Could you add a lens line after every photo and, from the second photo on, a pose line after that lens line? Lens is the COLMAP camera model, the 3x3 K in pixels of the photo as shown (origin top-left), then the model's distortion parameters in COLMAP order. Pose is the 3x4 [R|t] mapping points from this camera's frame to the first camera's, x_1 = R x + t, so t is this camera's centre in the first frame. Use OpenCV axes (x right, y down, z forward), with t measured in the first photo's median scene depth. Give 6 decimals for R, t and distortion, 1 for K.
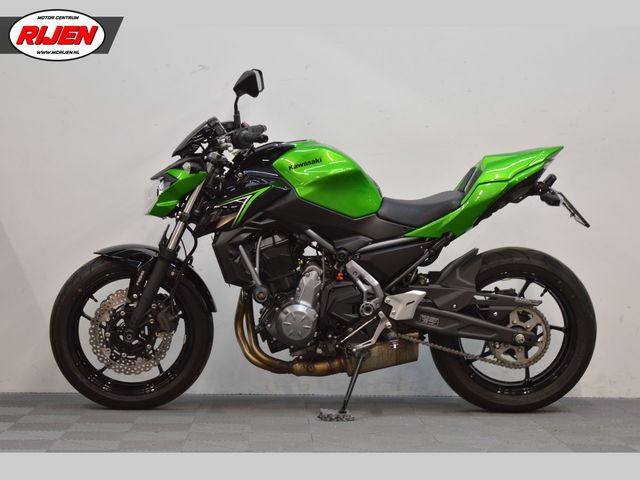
lens RADIAL K [[1516.5, 0, 321.8], [0, 1516.5, 238.4], [0, 0, 1]] dist [0.024910, 0.000000]
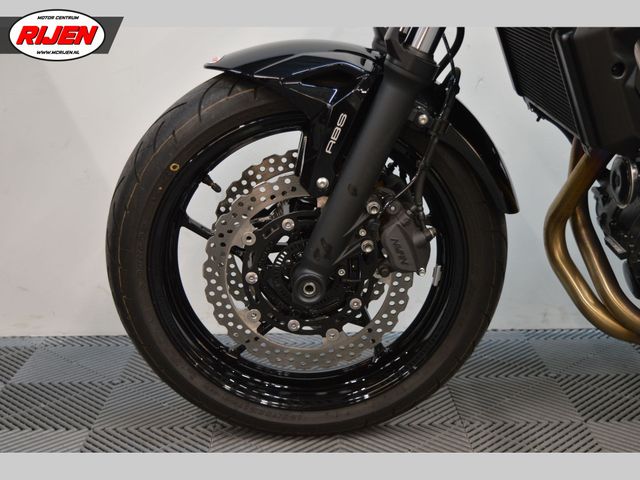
lens RADIAL K [[909.5, 0, 321.5], [0, 909.5, 242.5], [0, 0, 1]] dist [-0.048068, 0.000000]
pose [[0.999656, -0.017900, -0.019168, -0.117227], [0.021462, 0.978389, 0.205658, 0.006572], [0.015073, -0.205999, 0.978436, 0.765603]]
